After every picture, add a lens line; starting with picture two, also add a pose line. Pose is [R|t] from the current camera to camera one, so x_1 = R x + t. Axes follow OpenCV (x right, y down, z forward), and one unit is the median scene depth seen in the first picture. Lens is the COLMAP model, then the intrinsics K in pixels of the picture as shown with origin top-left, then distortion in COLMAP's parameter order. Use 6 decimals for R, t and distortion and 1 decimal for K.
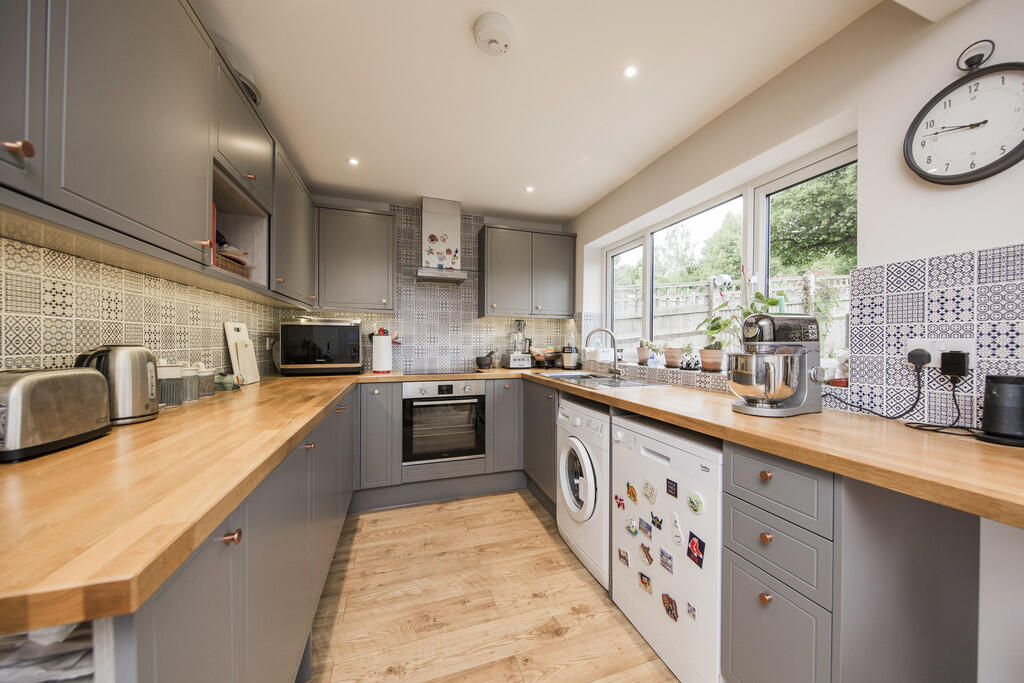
lens RADIAL K [[354.3, 0, 532.0], [0, 354.3, 336.8], [0, 0, 1]] dist [-0.000439, -0.000159]
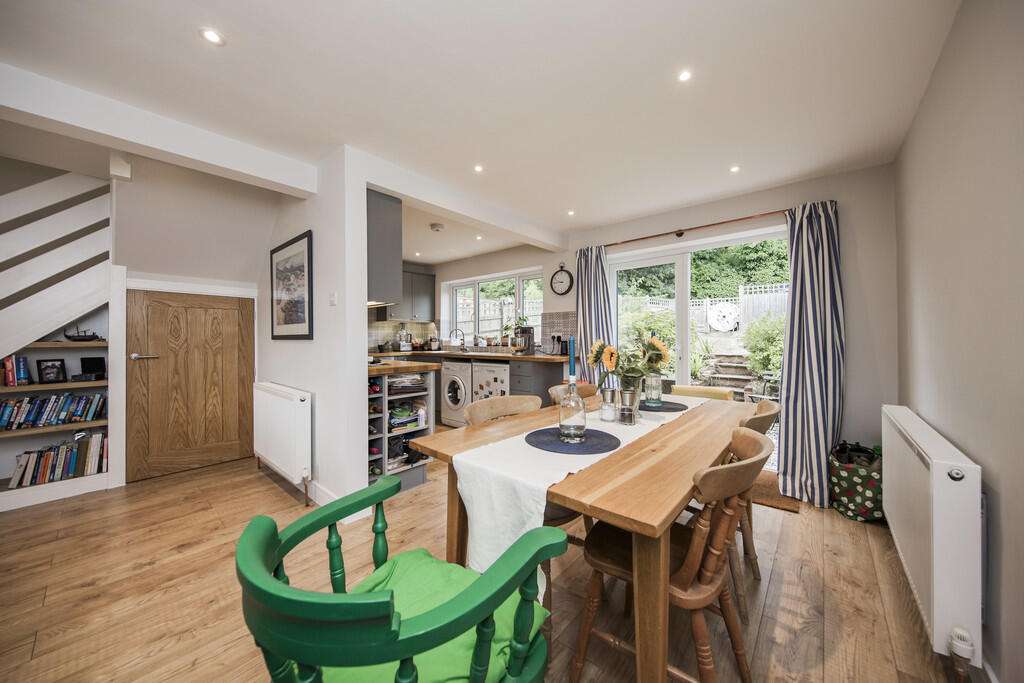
lens RADIAL K [[354.3, 0, 510.8], [0, 354.3, 336.5], [0, 0, 1]] dist [-0.000439, -0.000159]
pose [[0.875079, -0.011127, 0.483852, -0.670126], [0.004743, 0.999885, 0.014417, -0.007272], [-0.483956, -0.010321, 0.875031, -1.214508]]
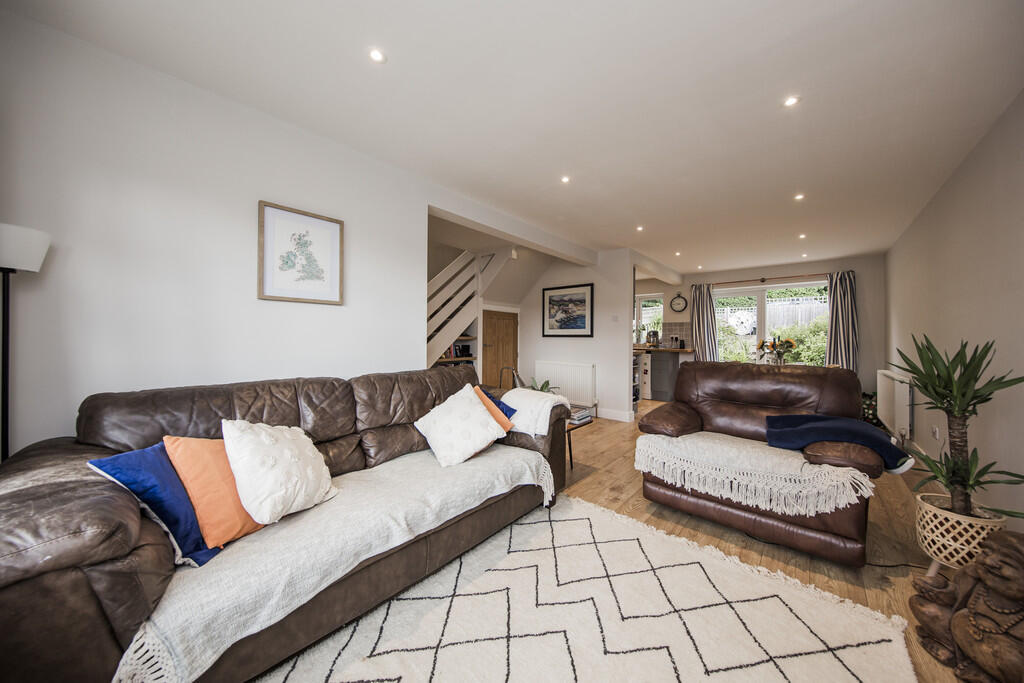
lens RADIAL K [[339.3, 0, 514.4], [0, 339.3, 334.3], [0, 0, 1]] dist [-0.000342, -0.000042]
pose [[0.877919, 0.003236, 0.478799, -2.378667], [-0.007985, 0.999937, 0.007883, -0.017820], [-0.478743, -0.010744, 0.877889, -1.648197]]
